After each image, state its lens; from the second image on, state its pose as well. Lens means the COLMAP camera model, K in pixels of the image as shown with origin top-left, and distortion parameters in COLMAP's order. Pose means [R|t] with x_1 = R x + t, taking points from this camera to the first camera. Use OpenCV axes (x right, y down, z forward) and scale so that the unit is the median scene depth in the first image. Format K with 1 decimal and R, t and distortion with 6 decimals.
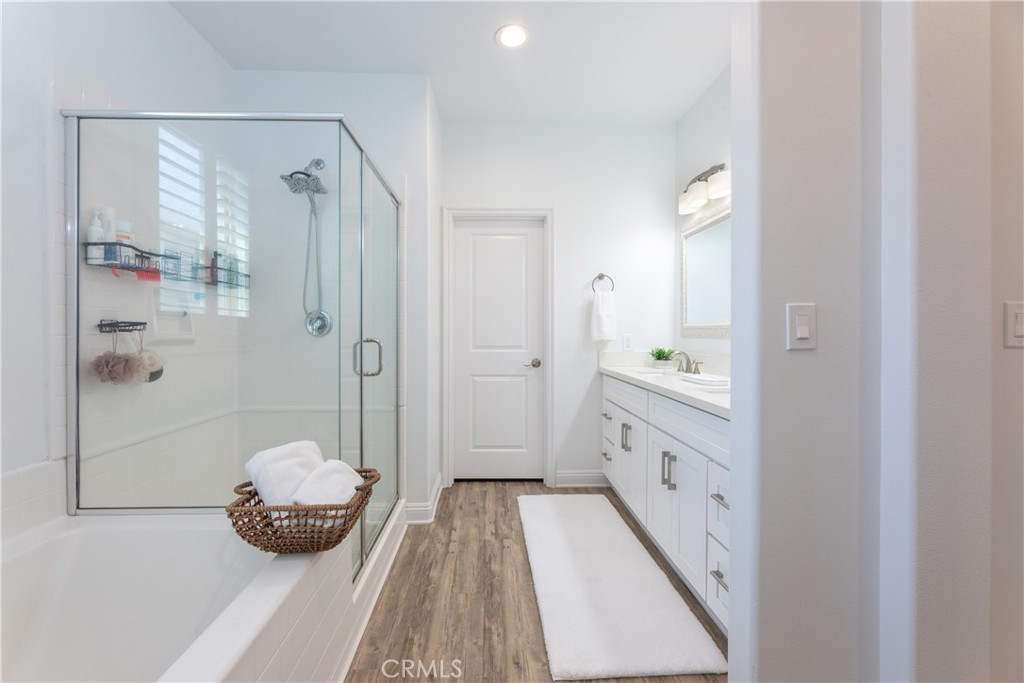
lens RADIAL K [[420.9, 0, 498.5], [0, 420.9, 331.0], [0, 0, 1]] dist [0.020773, 0.000046]
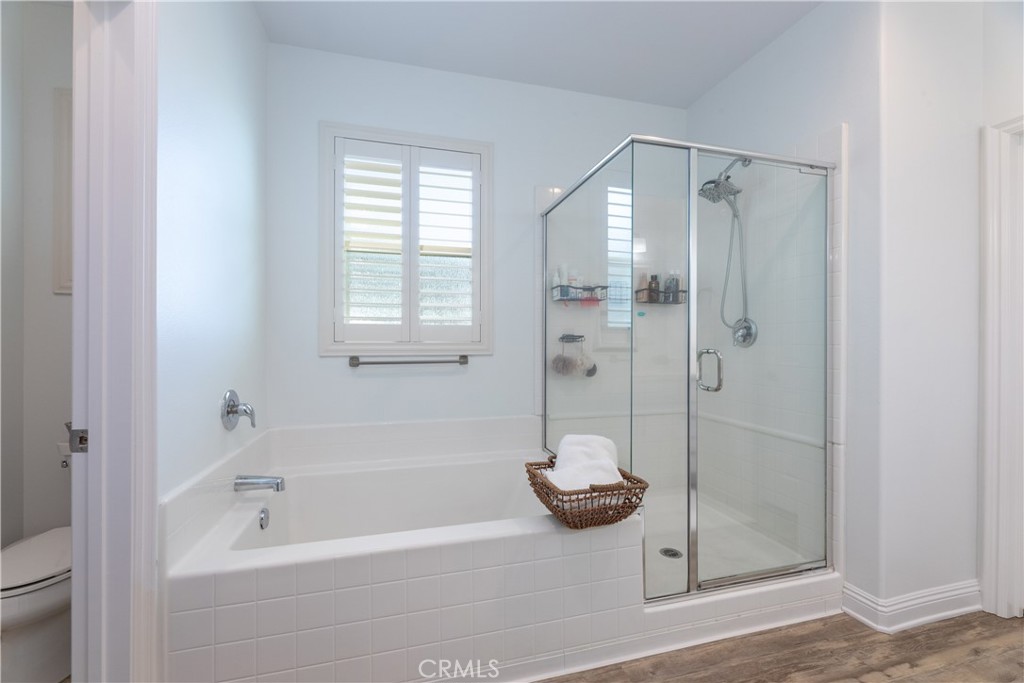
lens RADIAL K [[414.8, 0, 505.7], [0, 414.8, 336.6], [0, 0, 1]] dist [0.000523, 0.000234]
pose [[0.240769, -0.016536, -0.970442, 0.436869], [0.001864, 0.999861, -0.016575, 0.006061], [0.970581, 0.002182, 0.240767, 0.362543]]
